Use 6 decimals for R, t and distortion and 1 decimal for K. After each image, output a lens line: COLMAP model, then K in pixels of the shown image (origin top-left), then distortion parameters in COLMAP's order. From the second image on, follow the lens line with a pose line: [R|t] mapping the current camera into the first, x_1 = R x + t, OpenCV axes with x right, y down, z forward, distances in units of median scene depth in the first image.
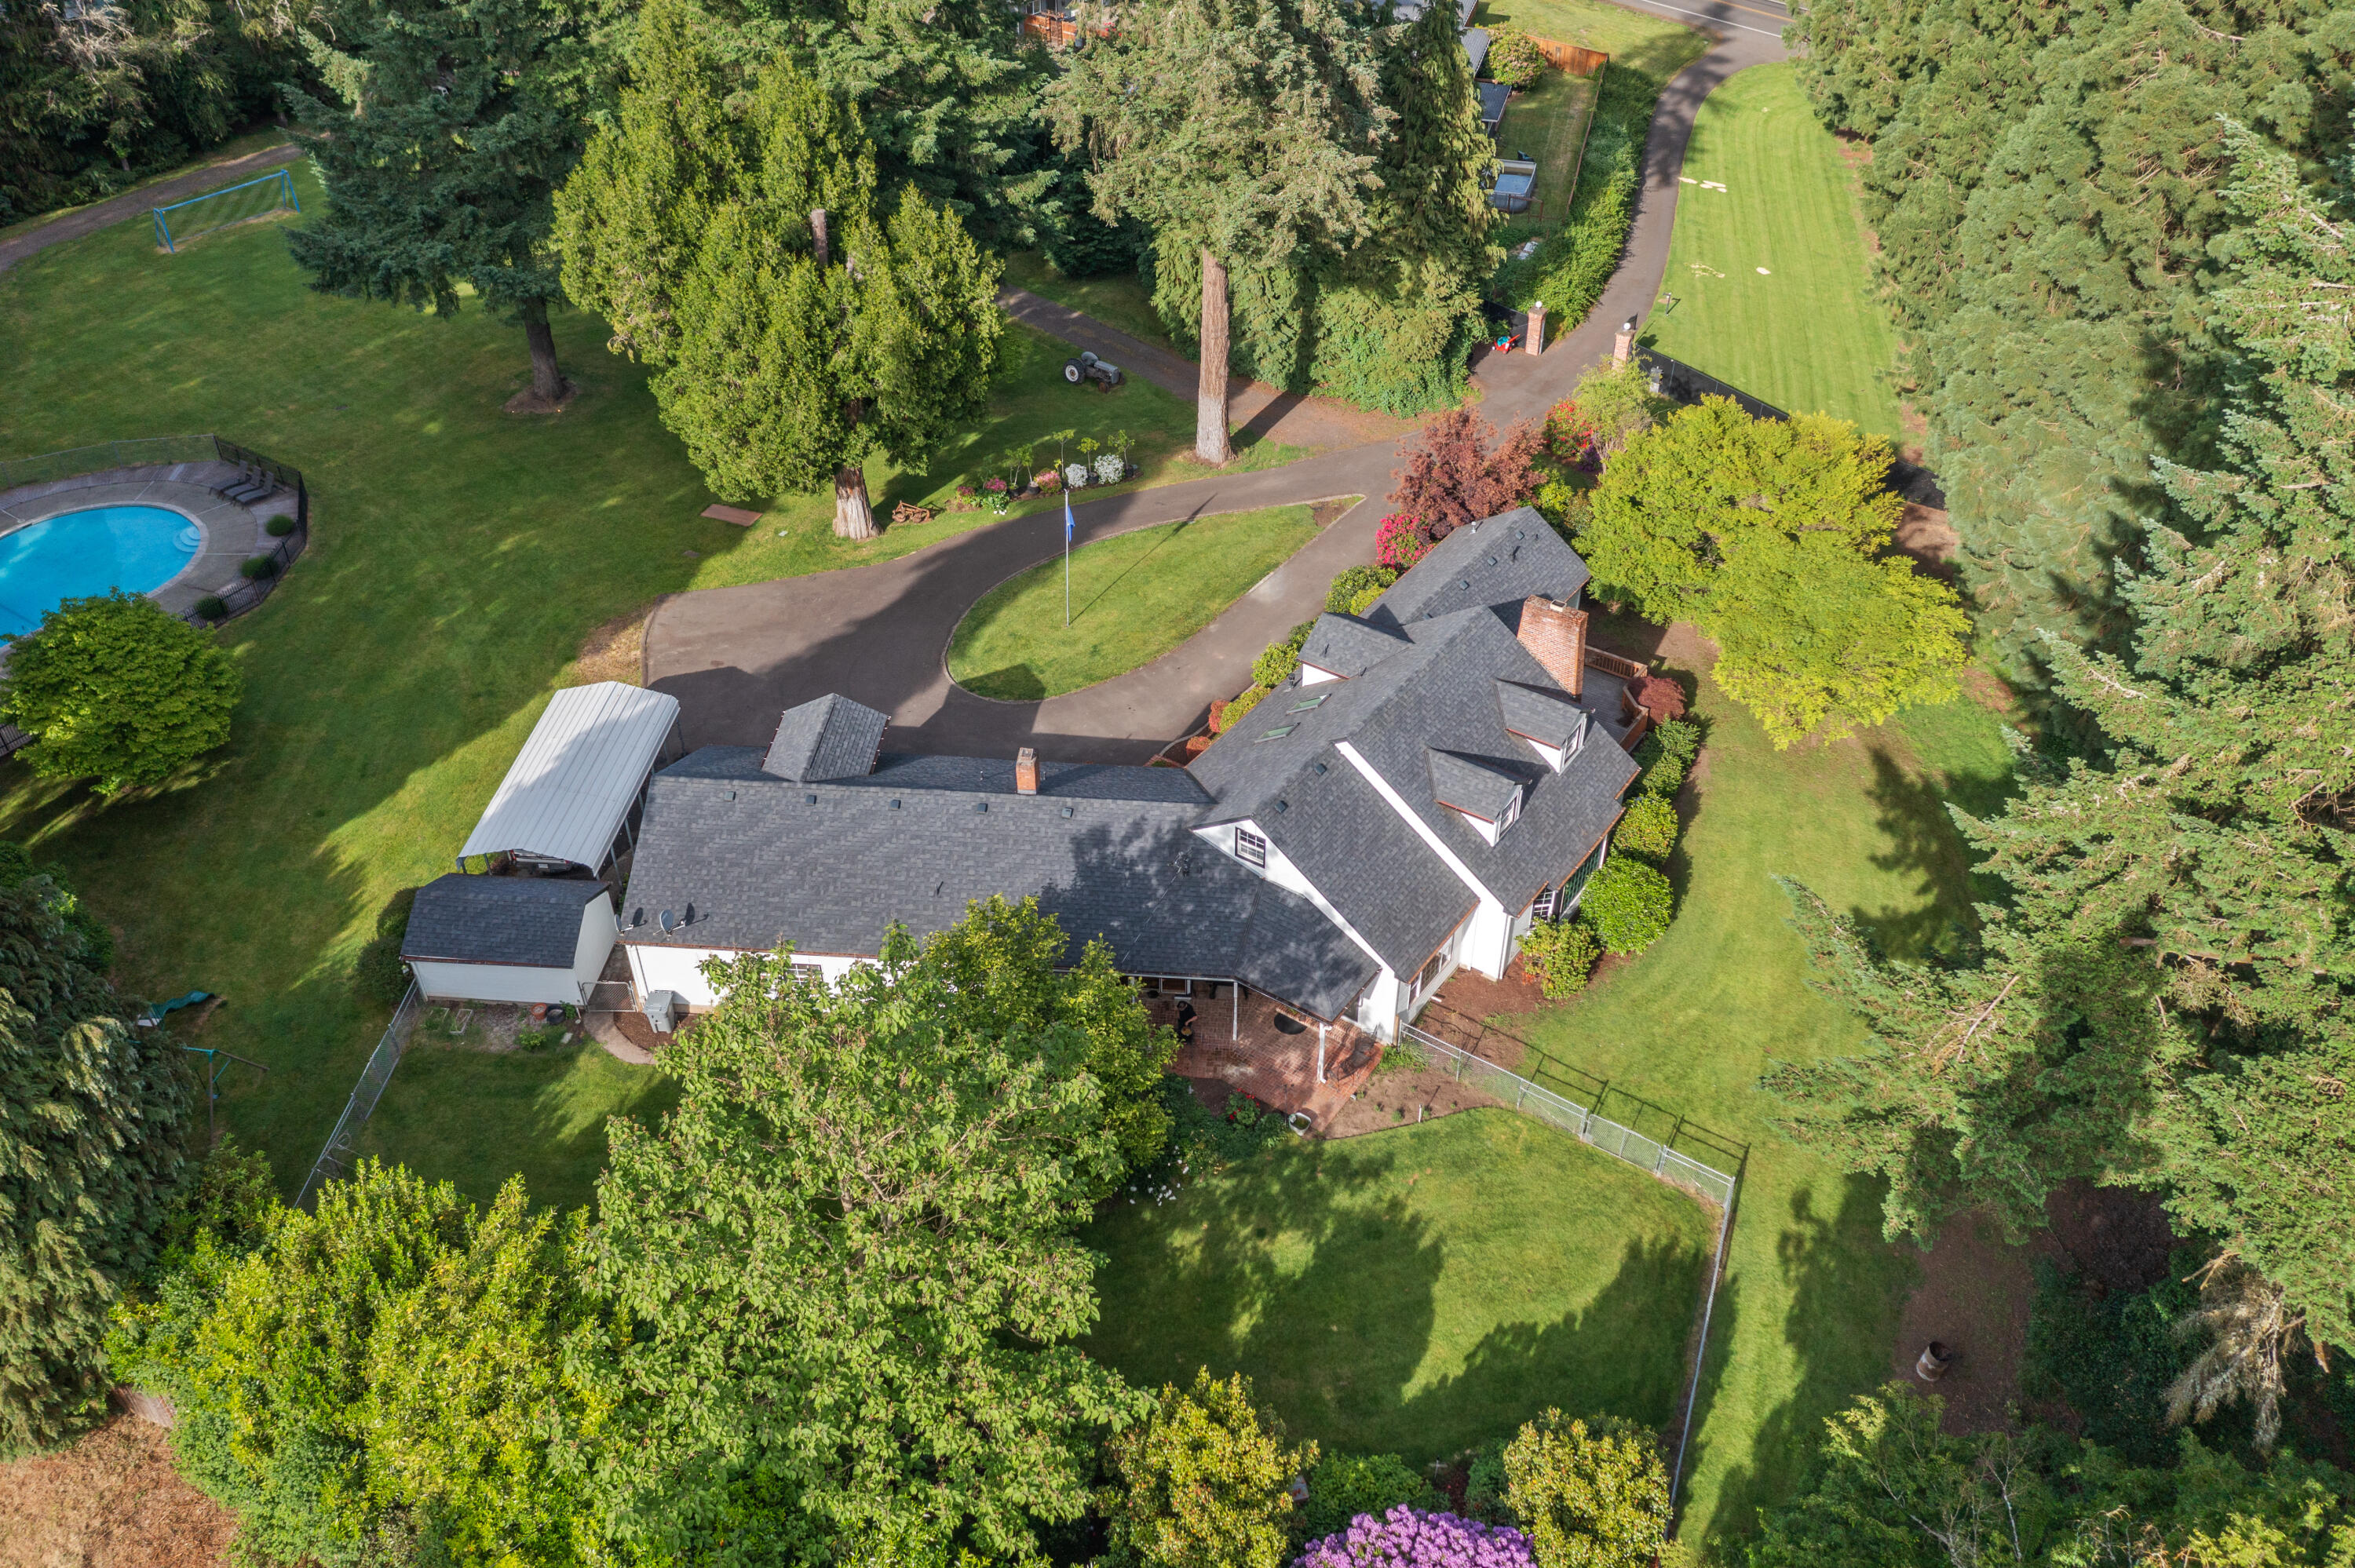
lens RADIAL K [[1854.6, 0, 1177.5], [0, 1854.6, 784.0], [0, 0, 1]] dist [-0.010124, 0.001446]
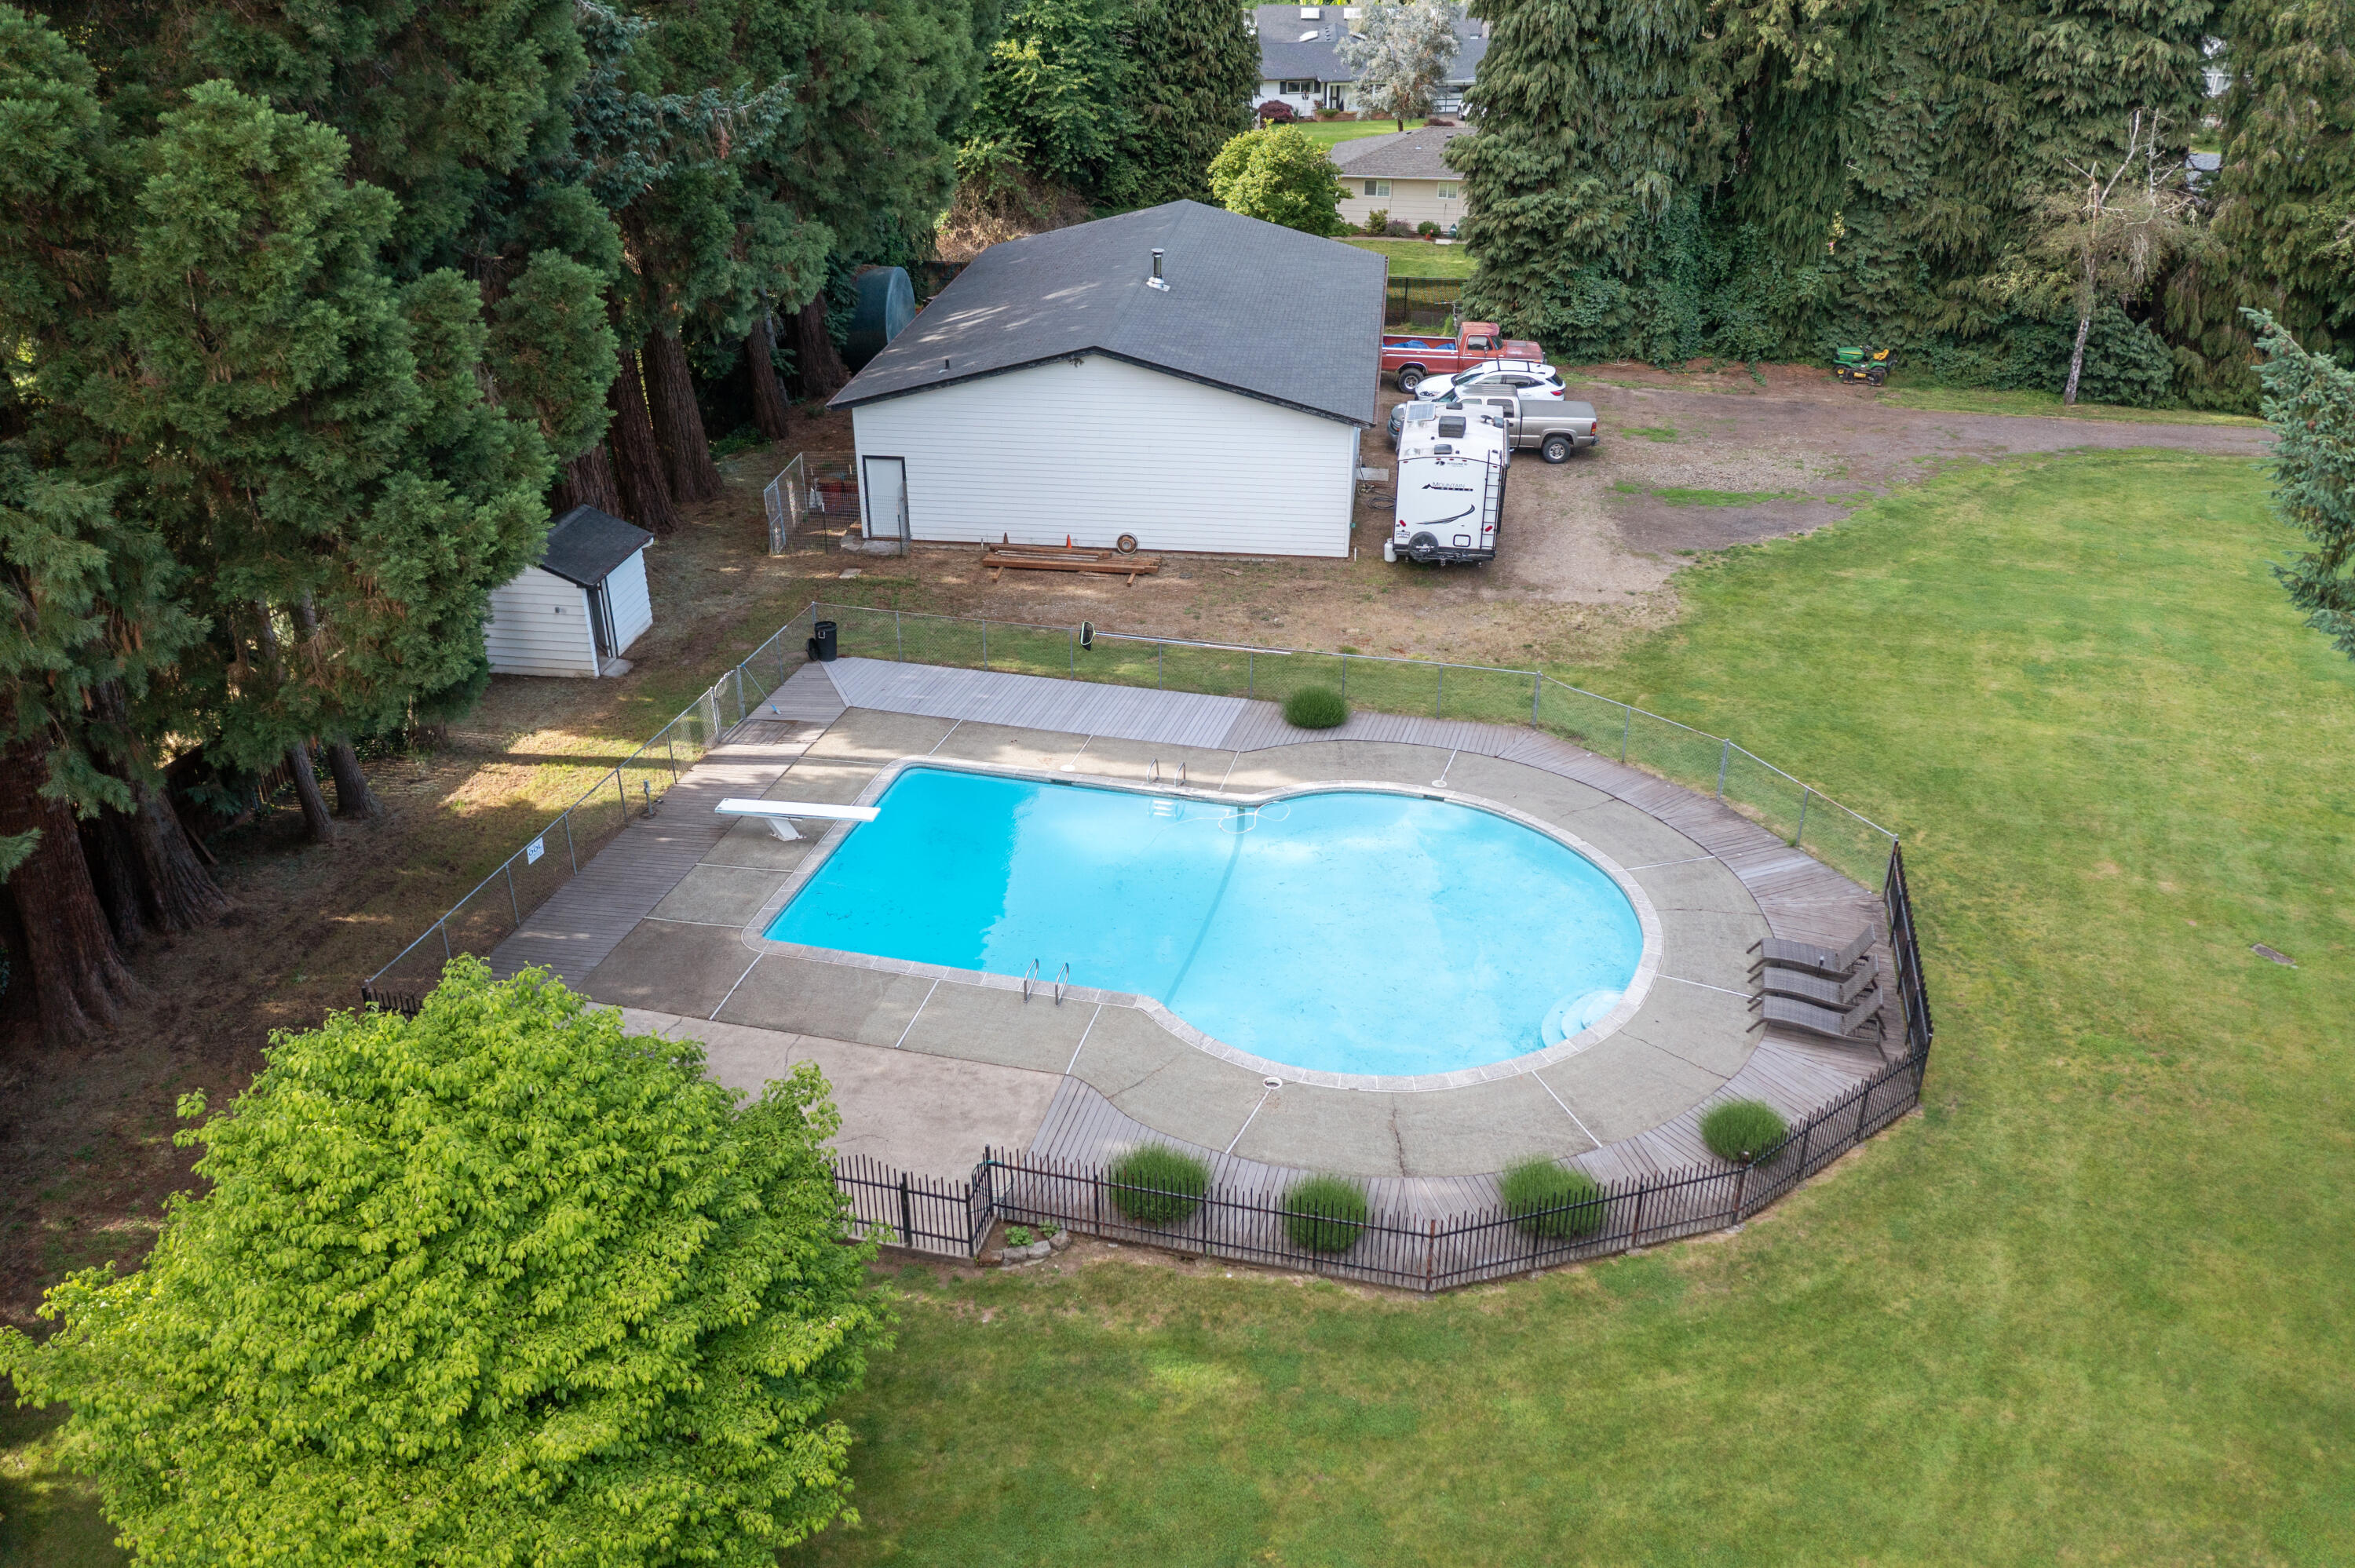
lens RADIAL K [[1854.6, 0, 1177.5], [0, 1854.6, 784.0], [0, 0, 1]] dist [-0.010124, 0.001446]
pose [[0.323808, 0.443375, -0.835803, -0.304610], [-0.587862, 0.786465, 0.189451, -0.225210], [0.741328, 0.429991, 0.515307, 0.836251]]
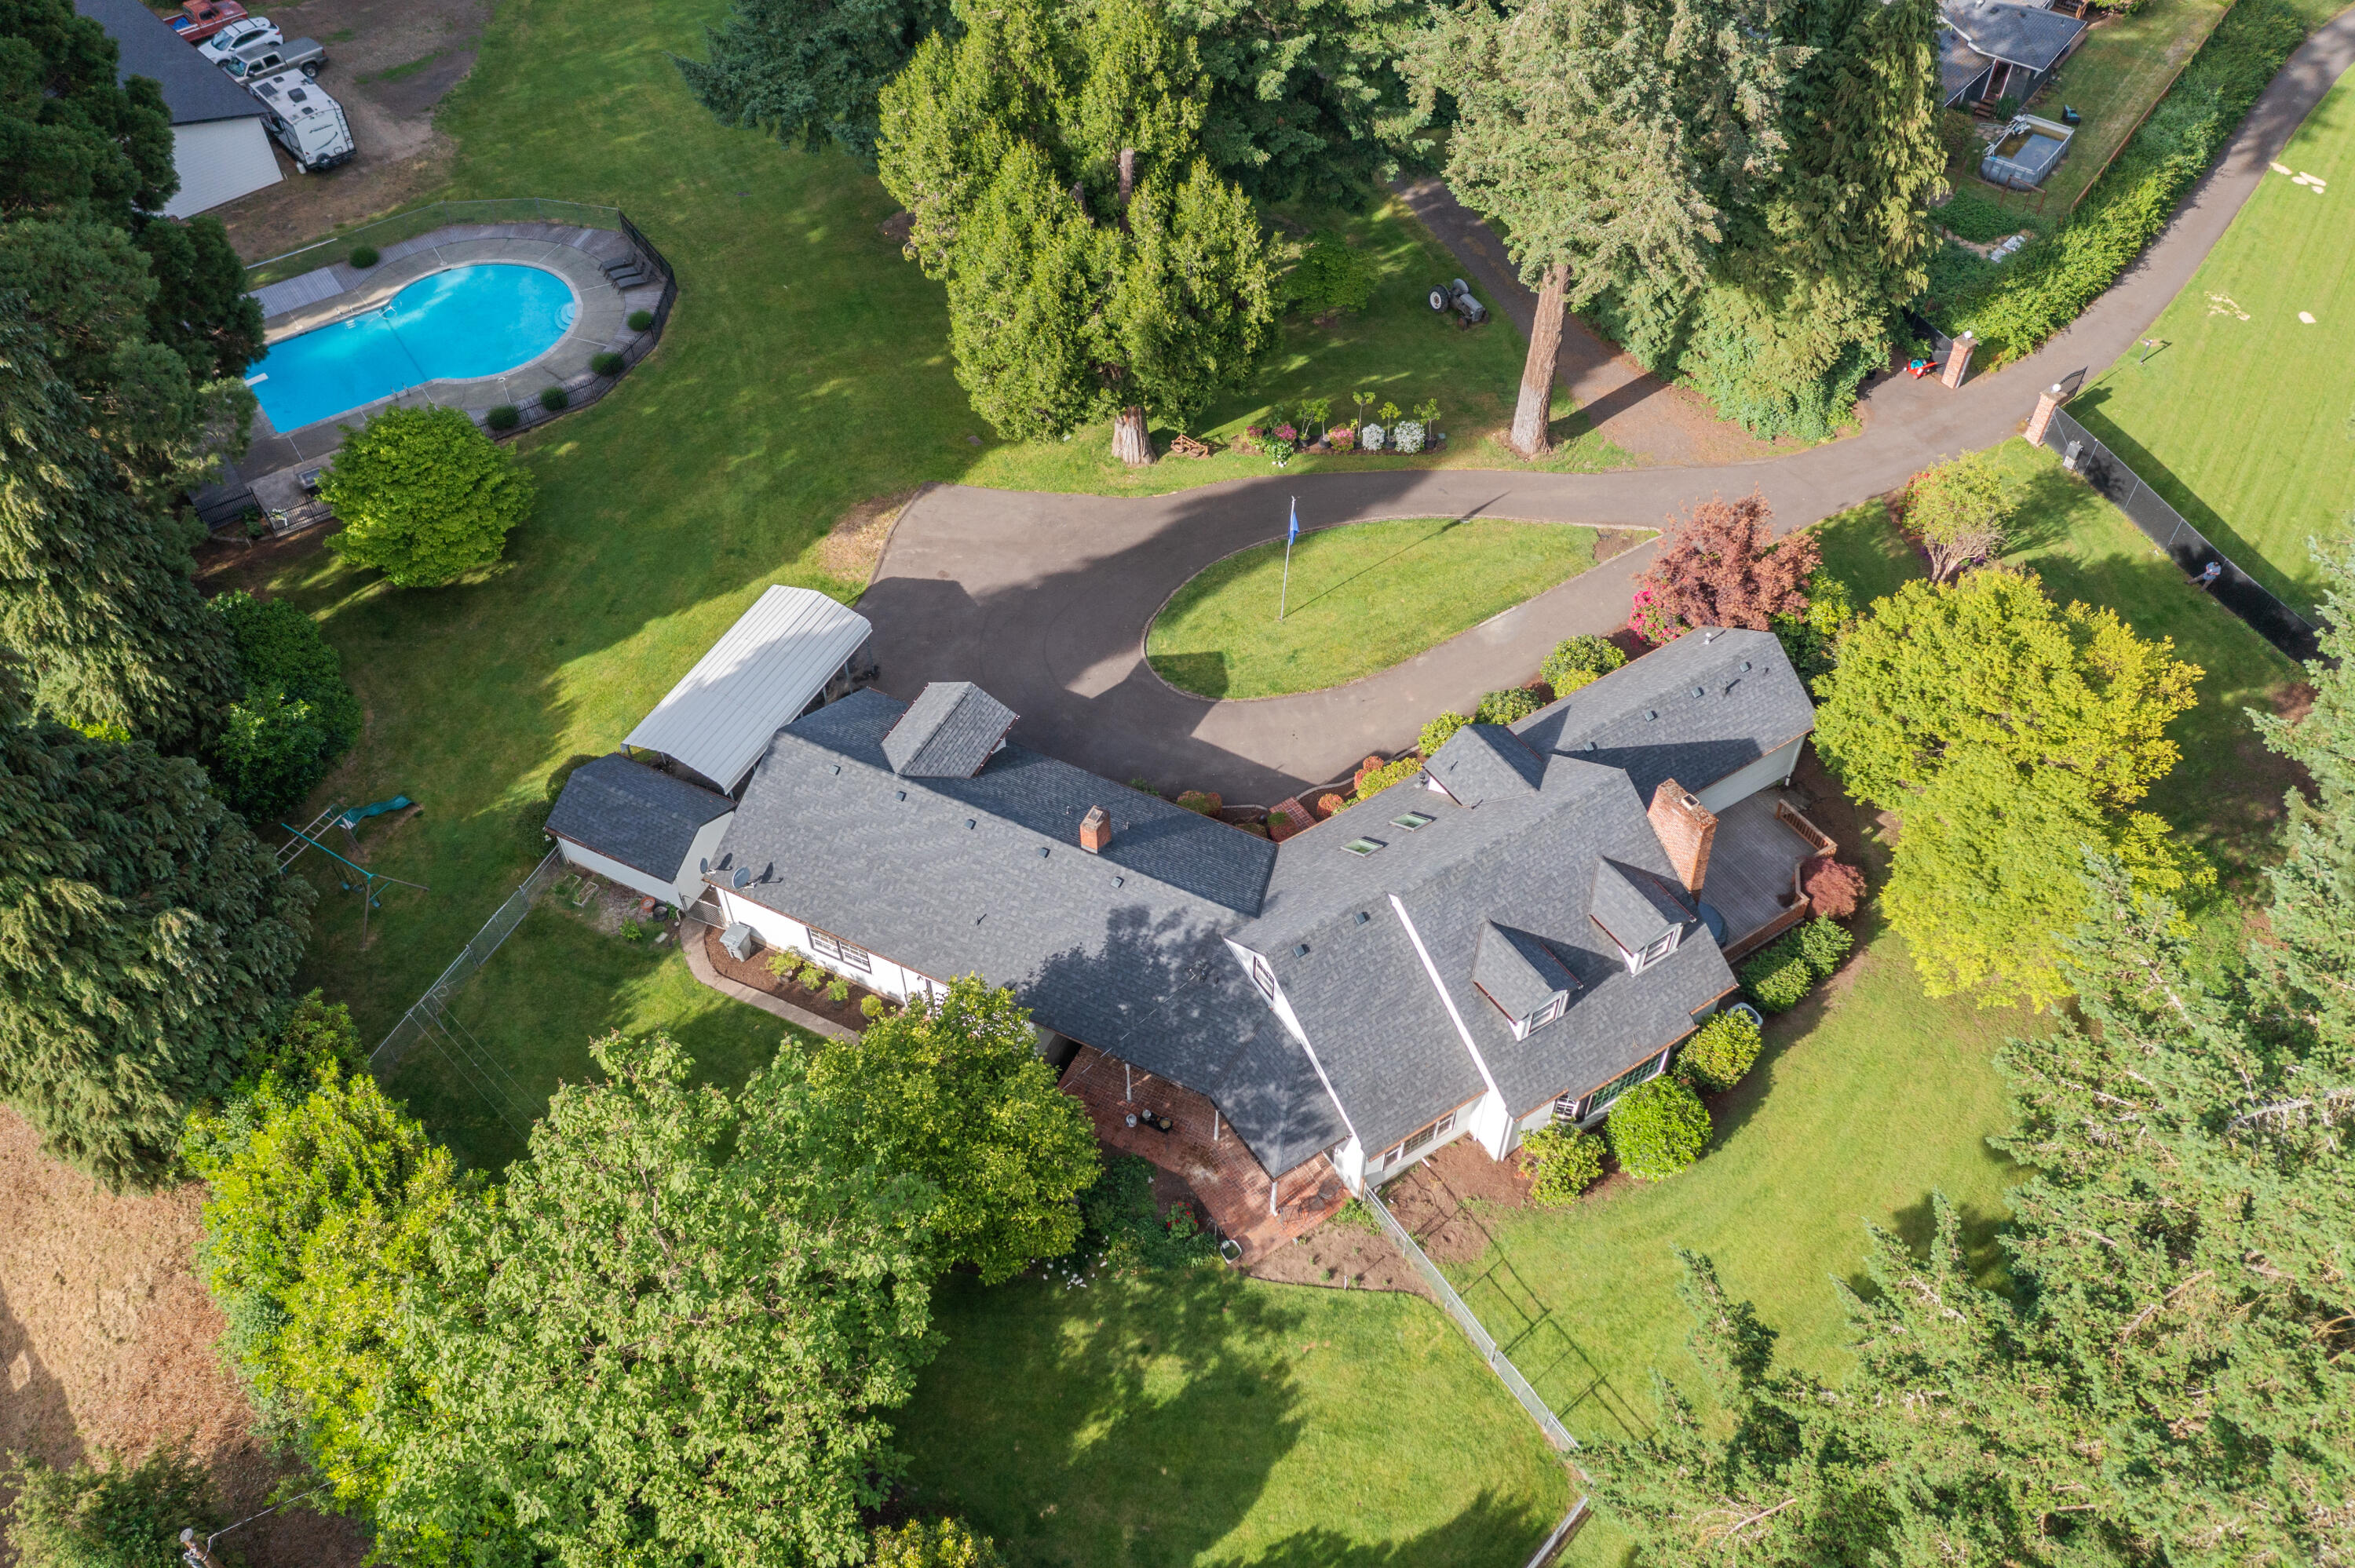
lens RADIAL K [[1854.6, 0, 1177.5], [0, 1854.6, 784.0], [0, 0, 1]] dist [-0.010124, 0.001446]
pose [[0.928140, 0.278452, -0.247024, 0.168884], [-0.230994, 0.951250, 0.204363, -0.204346], [0.291888, -0.132616, 0.947214, 0.041784]]
